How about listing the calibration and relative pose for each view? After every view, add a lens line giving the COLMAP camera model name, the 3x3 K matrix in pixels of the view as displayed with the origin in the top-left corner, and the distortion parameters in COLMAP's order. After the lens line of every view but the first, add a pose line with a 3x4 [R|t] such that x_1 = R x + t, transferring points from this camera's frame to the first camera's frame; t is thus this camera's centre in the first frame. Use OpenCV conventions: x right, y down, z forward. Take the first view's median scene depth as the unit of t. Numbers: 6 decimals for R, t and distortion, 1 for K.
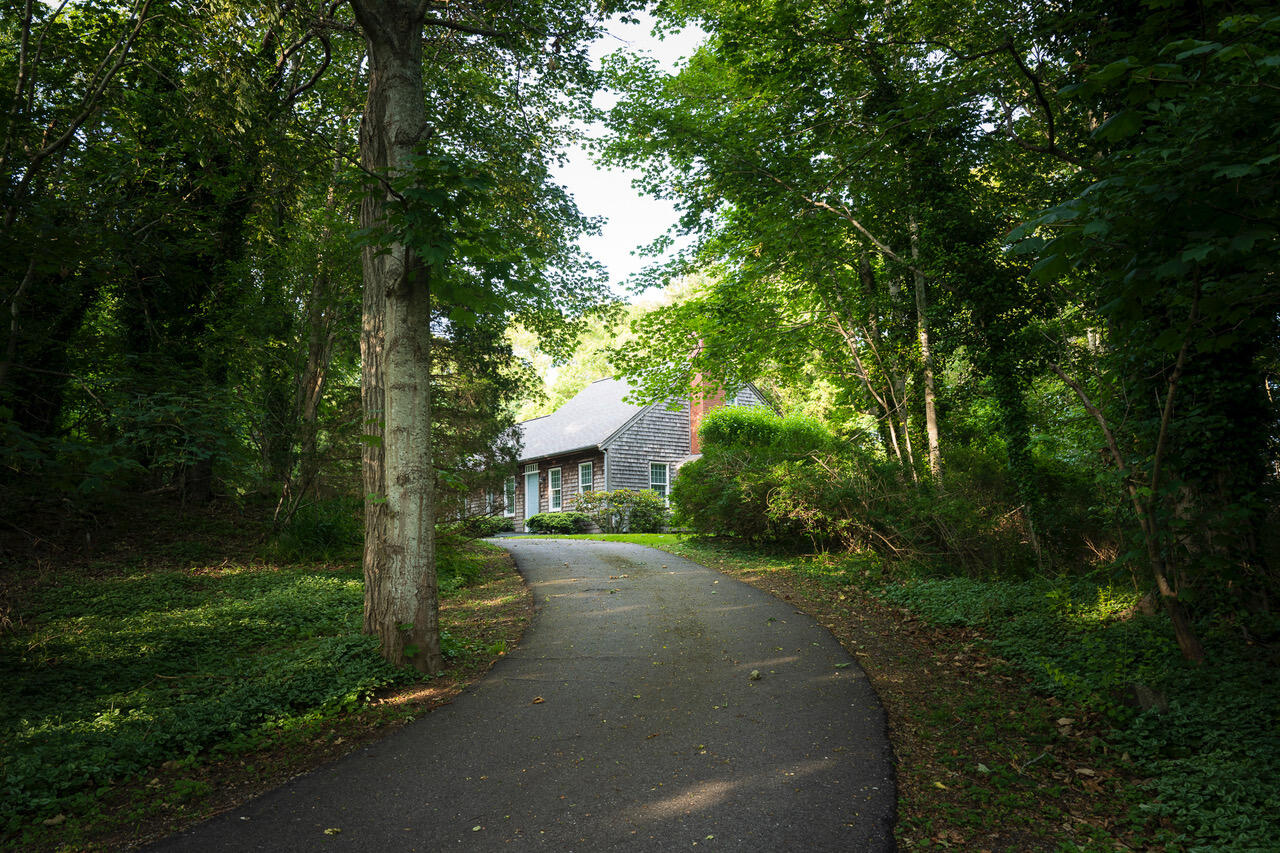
lens RADIAL K [[1072.3, 0, 594.1], [0, 1072.3, 449.6], [0, 0, 1]] dist [0.104575, -0.001480]
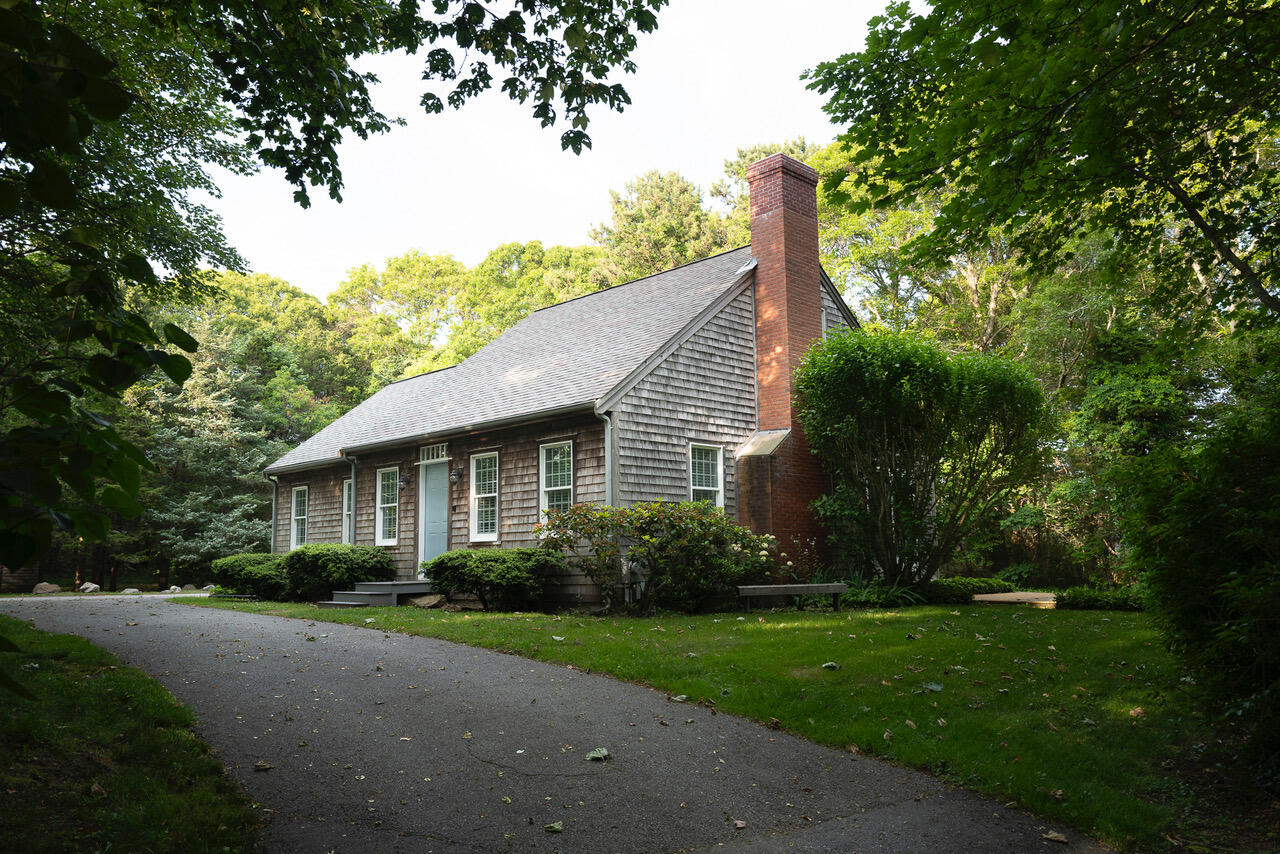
lens RADIAL K [[975.9, 0, 640.0], [0, 975.9, 427.0], [0, 0, 1]] dist [-0.009376, -0.005610]
pose [[0.983585, 0.023192, 0.178950, -0.066924], [-0.020282, 0.999631, -0.018075, 0.017453], [-0.179303, 0.014149, 0.983692, 0.783046]]
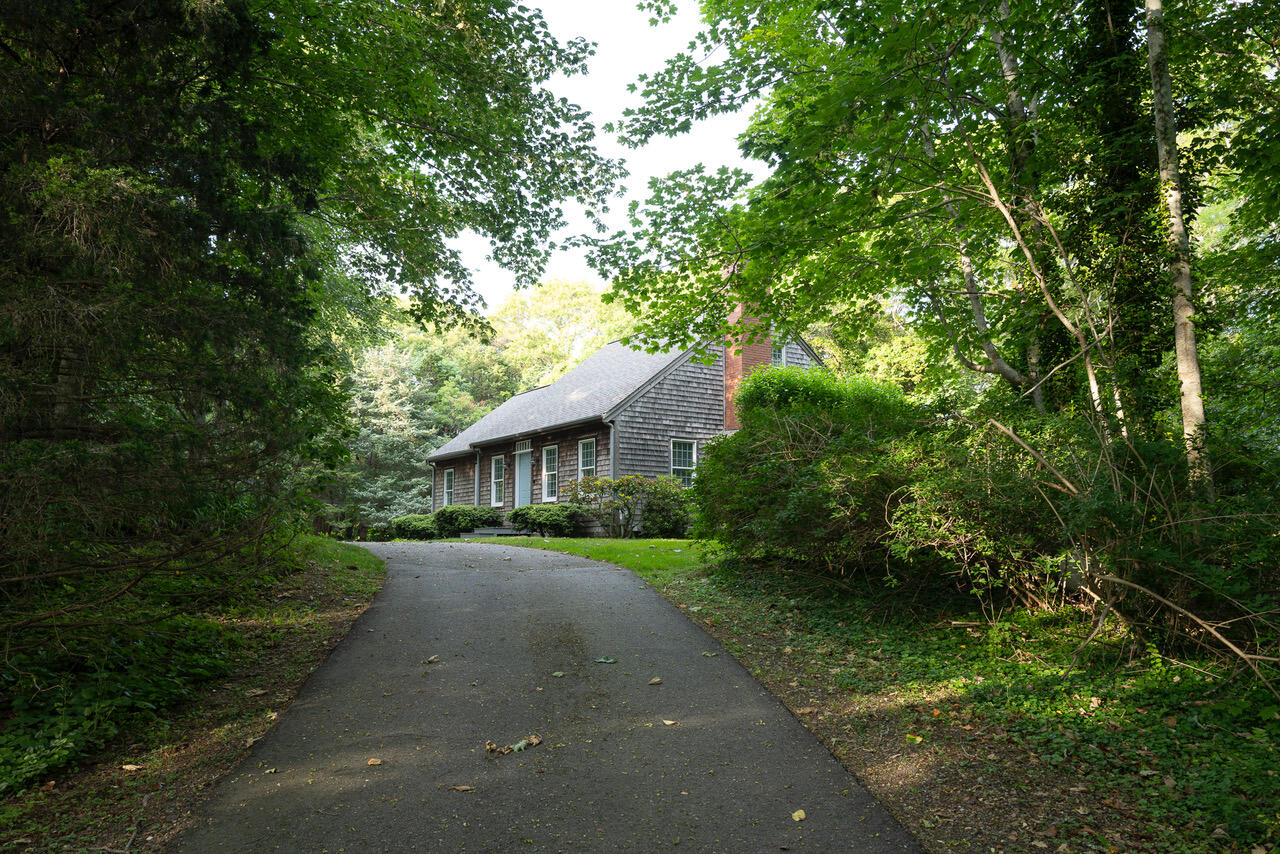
lens RADIAL K [[975.9, 0, 640.0], [0, 975.9, 427.0], [0, 0, 1]] dist [-0.009376, -0.005610]
pose [[0.999916, 0.012898, 0.001347, 0.038893], [-0.012890, 0.999902, -0.005469, 0.009618], [-0.001418, 0.005451, 0.999984, 0.421626]]
